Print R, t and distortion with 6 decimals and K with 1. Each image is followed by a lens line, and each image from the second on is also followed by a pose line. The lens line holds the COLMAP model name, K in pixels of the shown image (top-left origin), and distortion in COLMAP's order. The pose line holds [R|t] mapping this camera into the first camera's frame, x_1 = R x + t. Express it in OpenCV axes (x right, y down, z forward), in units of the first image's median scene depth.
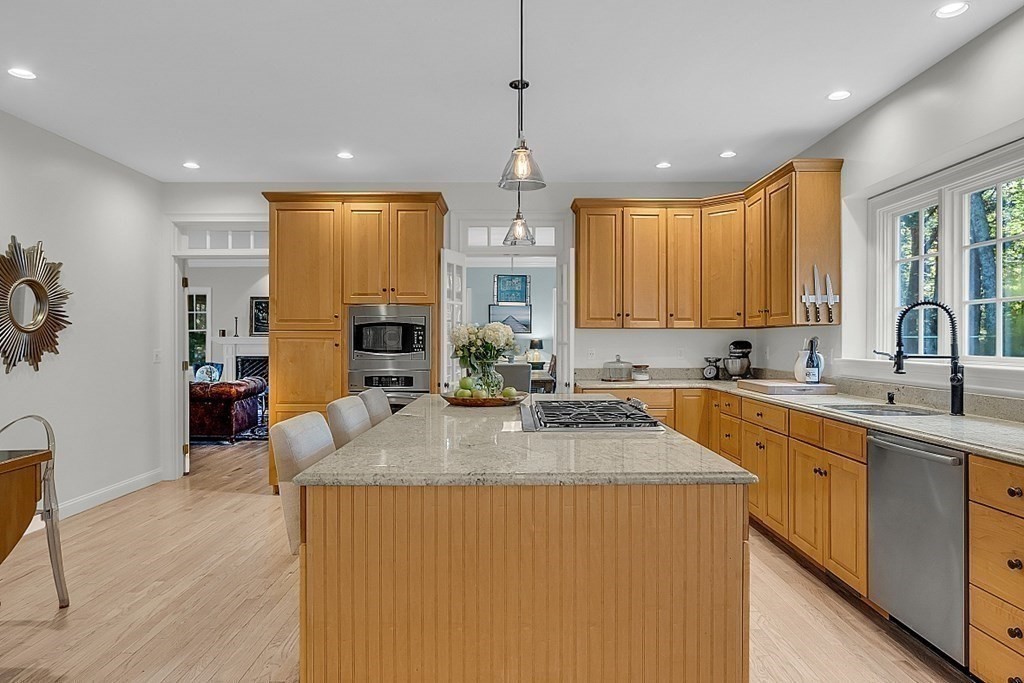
lens RADIAL K [[631.8, 0, 530.4], [0, 631.8, 338.5], [0, 0, 1]] dist [-0.017178, 0.004520]
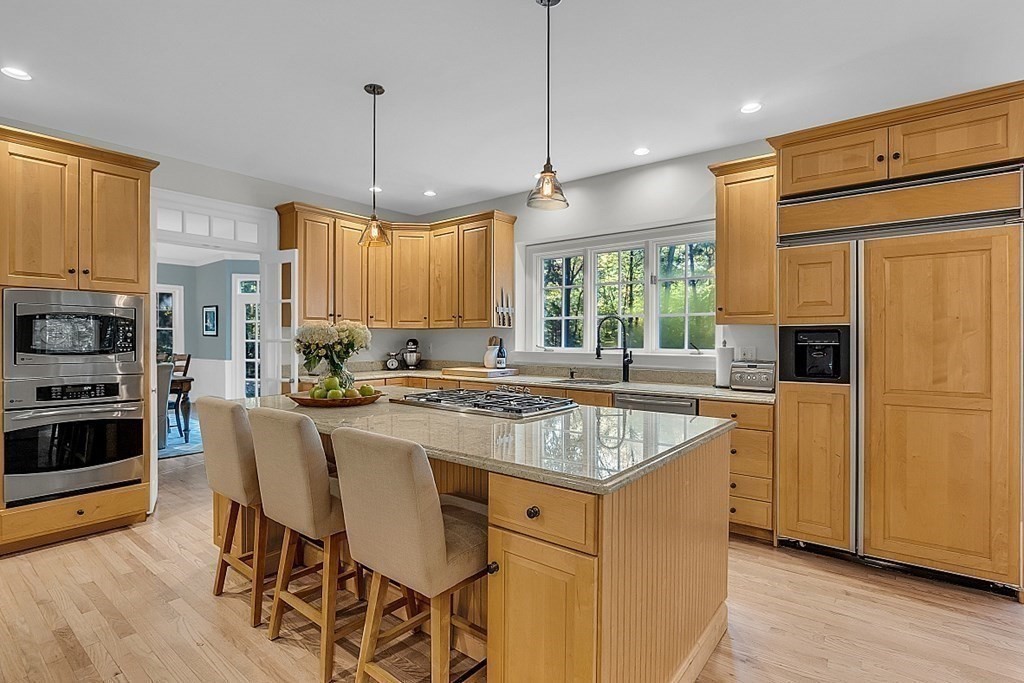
lens RADIAL K [[494.1, 0, 519.7], [0, 494.1, 342.9], [0, 0, 1]] dist [-0.013984, 0.000581]
pose [[0.635213, -0.005592, 0.772317, -0.394647], [-0.004848, 0.999925, 0.011227, -0.000052], [-0.772322, -0.010876, 0.635138, 0.245794]]
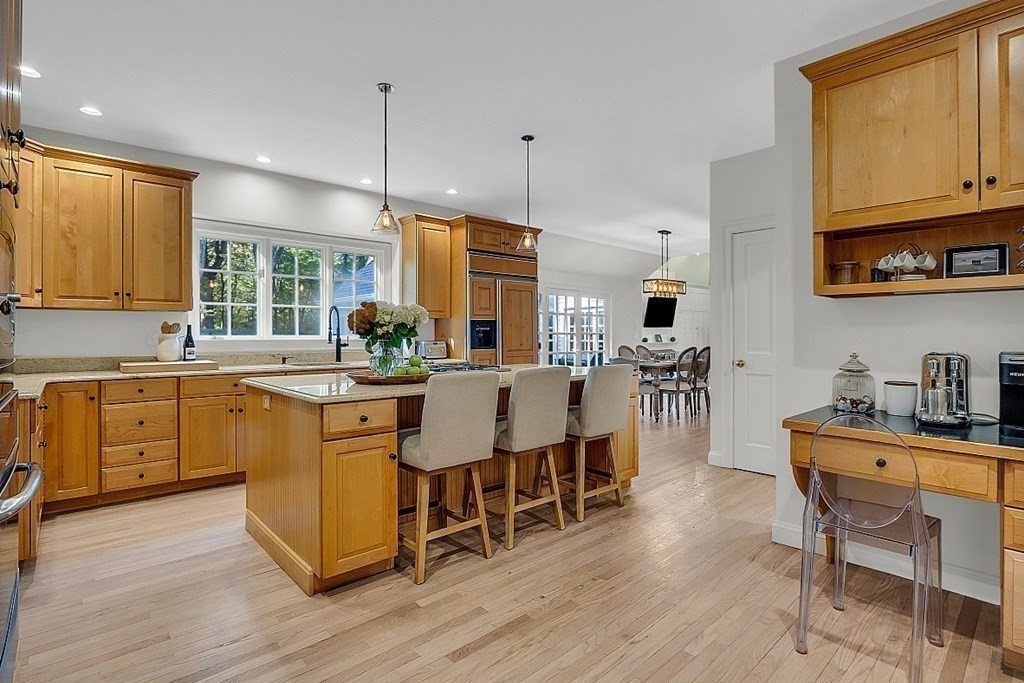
lens RADIAL K [[494.1, 0, 515.6], [0, 494.1, 336.1], [0, 0, 1]] dist [-0.013984, 0.000581]
pose [[-0.656608, -0.001403, 0.754231, -0.655061], [-0.002073, 0.999998, 0.000055, 0.023401], [-0.754230, -0.001528, -0.656609, 1.126932]]
